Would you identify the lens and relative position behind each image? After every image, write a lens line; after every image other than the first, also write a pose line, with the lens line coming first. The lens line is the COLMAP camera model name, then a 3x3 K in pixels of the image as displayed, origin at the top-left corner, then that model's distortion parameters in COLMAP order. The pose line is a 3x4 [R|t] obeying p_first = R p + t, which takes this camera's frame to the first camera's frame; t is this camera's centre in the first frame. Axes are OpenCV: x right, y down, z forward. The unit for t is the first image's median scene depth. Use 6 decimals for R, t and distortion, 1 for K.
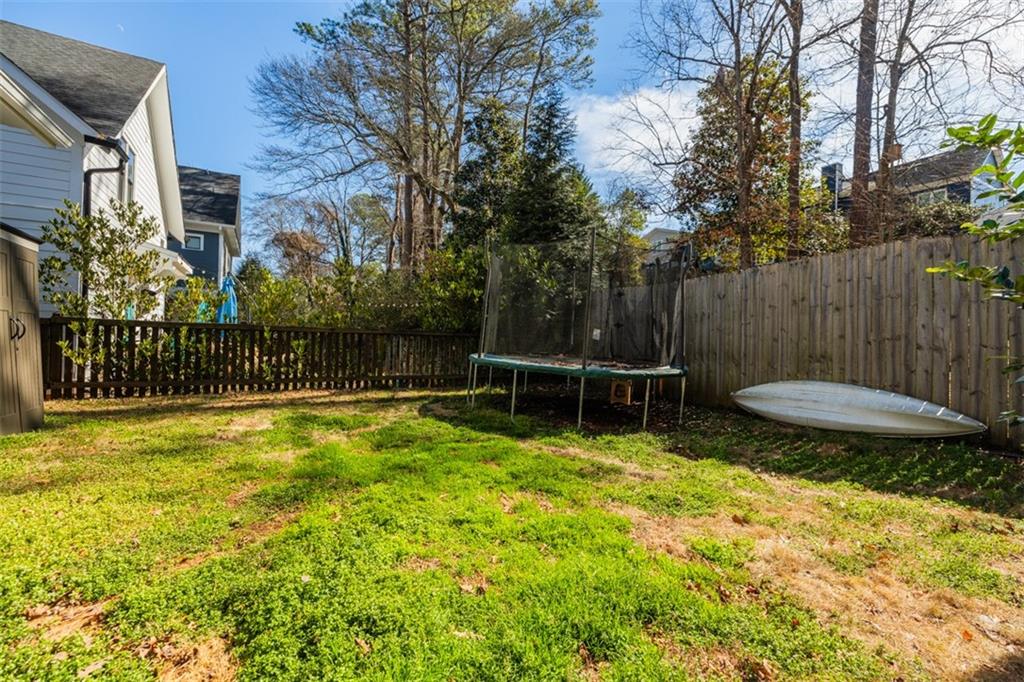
lens RADIAL K [[430.7, 0, 512.6], [0, 430.7, 336.7], [0, 0, 1]] dist [0.002919, -0.000670]
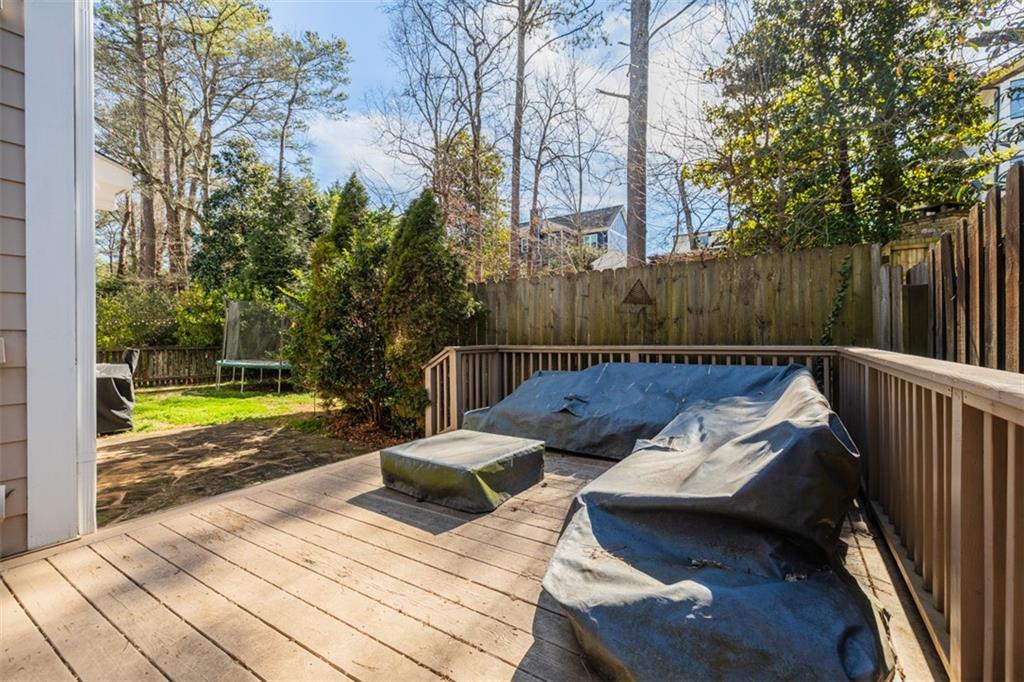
lens RADIAL K [[430.7, 0, 510.2], [0, 430.7, 339.4], [0, 0, 1]] dist [0.002919, -0.000670]
pose [[0.892107, -0.034702, 0.450490, 0.066702], [0.029967, 0.999395, 0.017641, -0.015401], [-0.450830, -0.002238, 0.892607, -0.402345]]
